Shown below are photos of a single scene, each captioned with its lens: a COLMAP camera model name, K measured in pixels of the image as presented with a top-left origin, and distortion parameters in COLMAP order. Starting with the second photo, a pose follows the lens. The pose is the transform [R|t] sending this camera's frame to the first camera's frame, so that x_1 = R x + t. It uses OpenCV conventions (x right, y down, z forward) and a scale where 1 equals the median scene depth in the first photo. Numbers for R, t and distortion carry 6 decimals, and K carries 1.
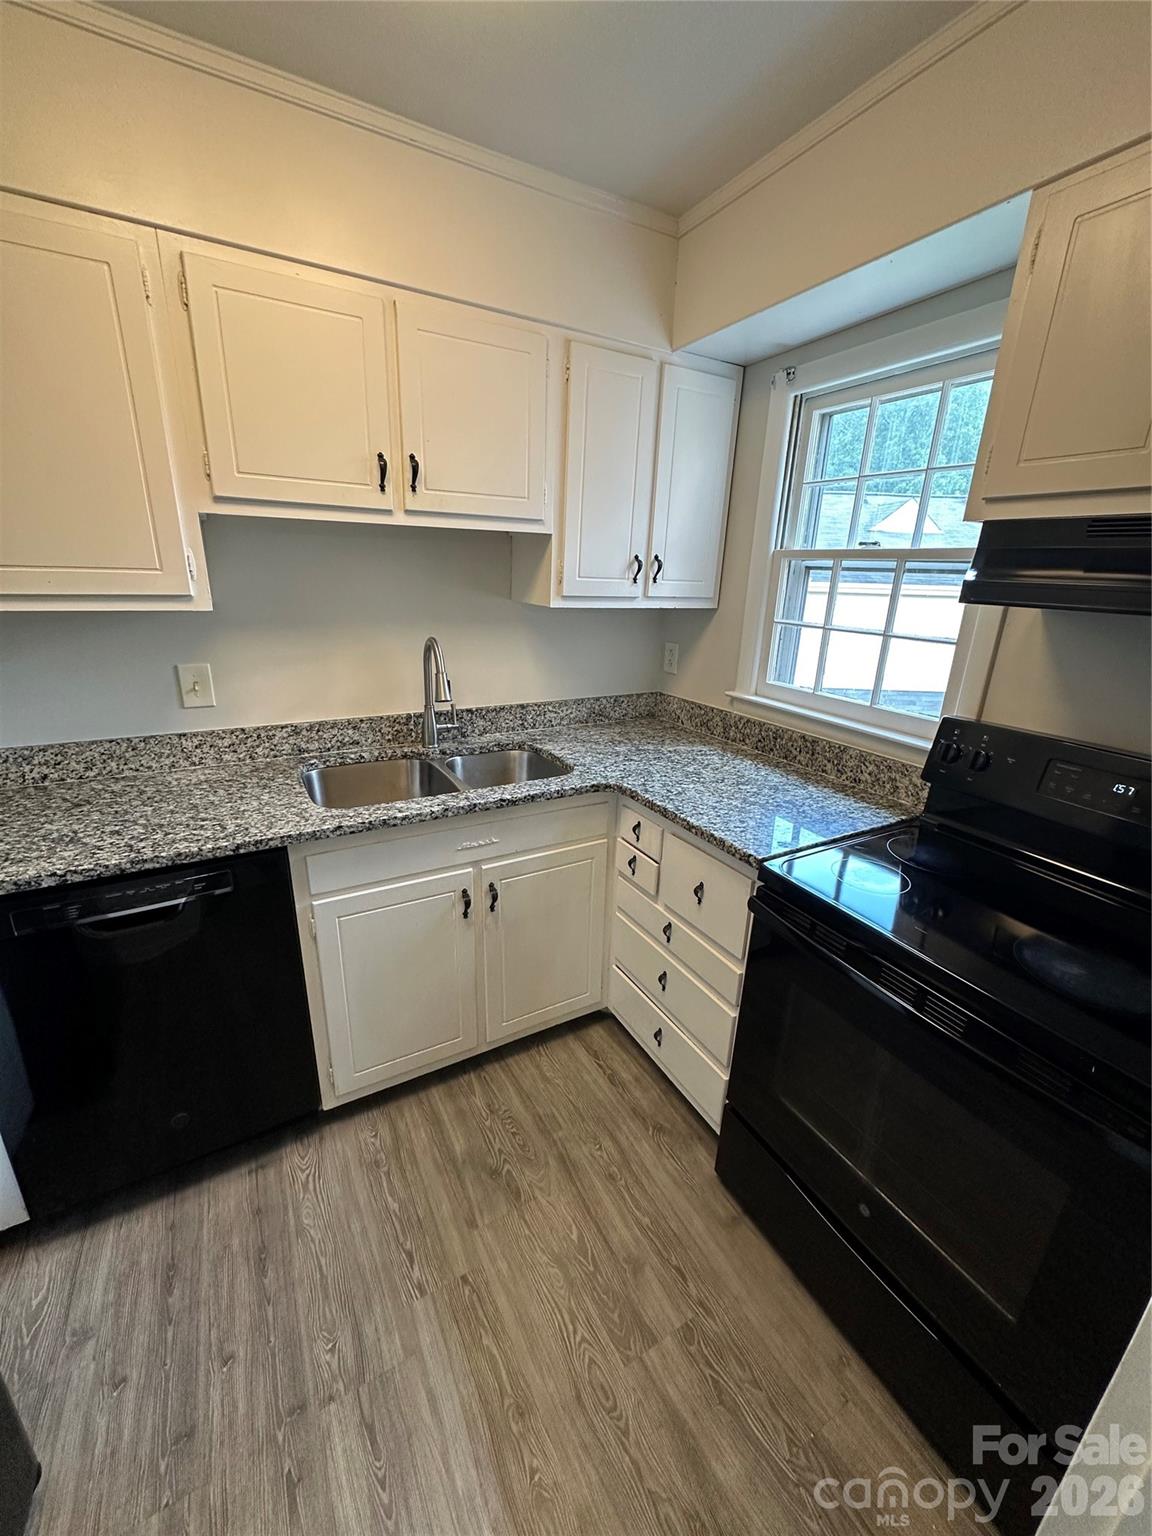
lens RADIAL K [[611.9, 0, 574.7], [0, 611.9, 769.6], [0, 0, 1]] dist [0.000316, 0.000191]
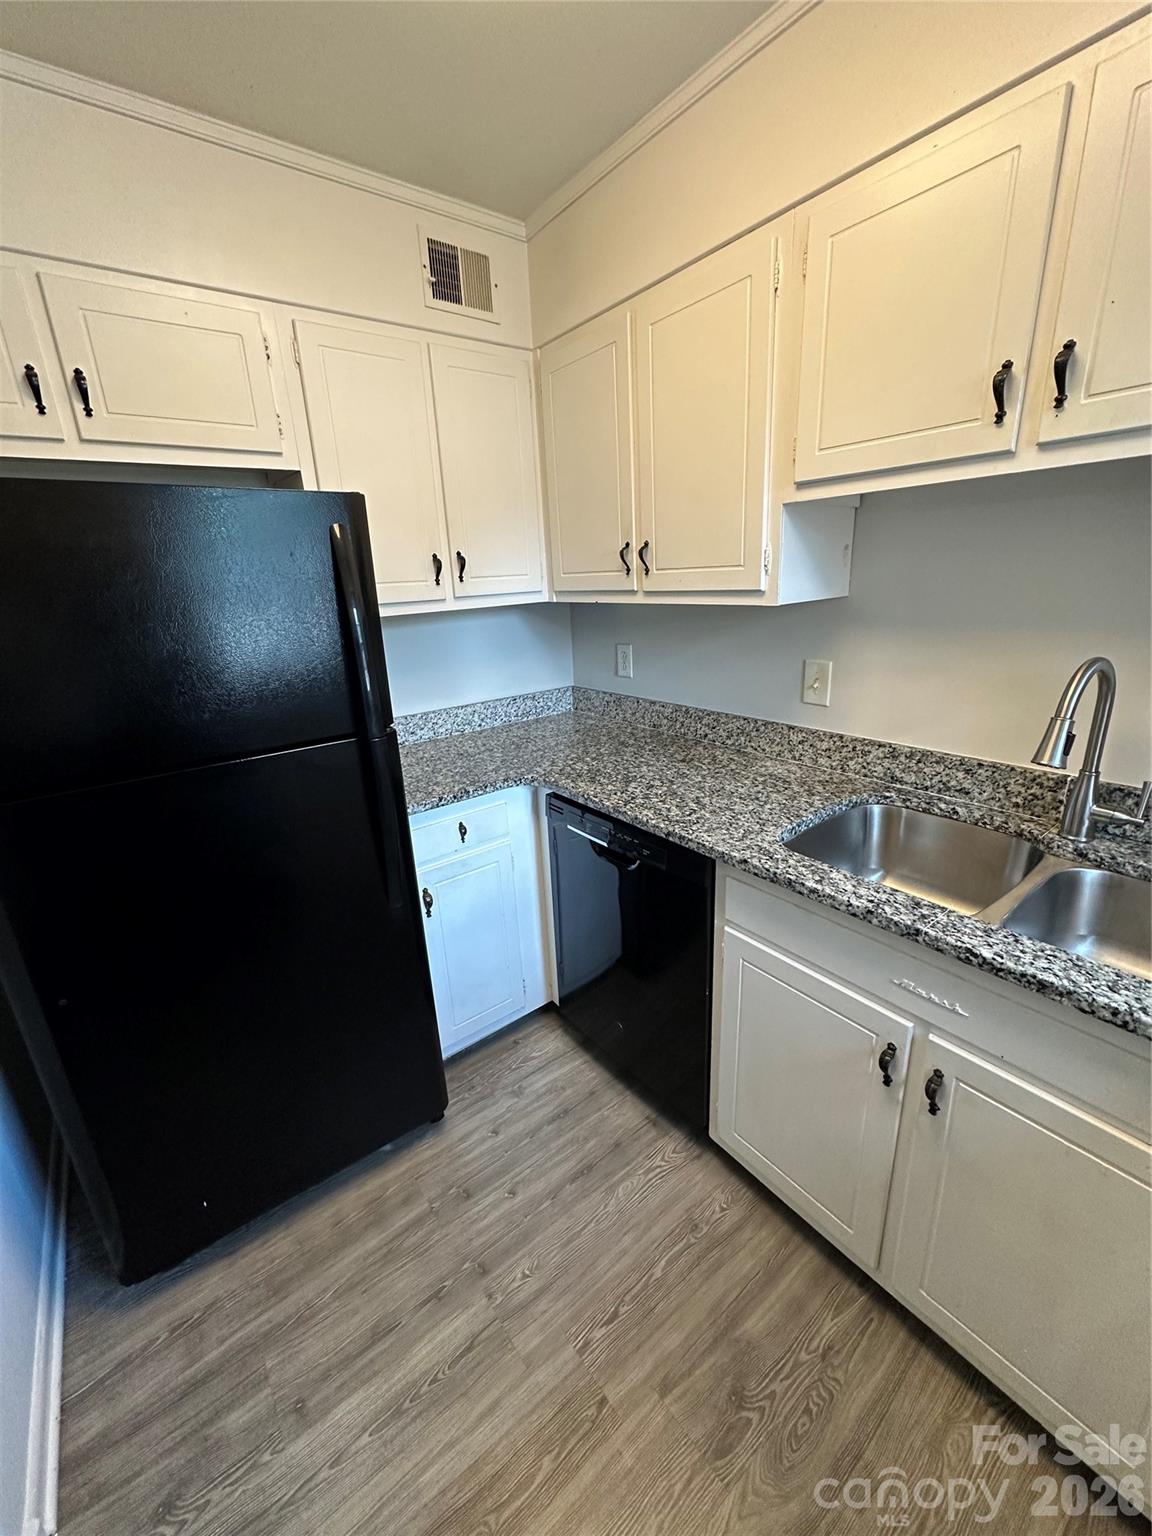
lens RADIAL K [[611.9, 0, 574.7], [0, 611.9, 769.6], [0, 0, 1]] dist [0.000316, 0.000191]
pose [[0.140081, 0.270480, -0.952480, 0.321539], [-0.258896, 0.938504, 0.228435, -0.142019], [0.955694, 0.214594, 0.201493, 0.509779]]
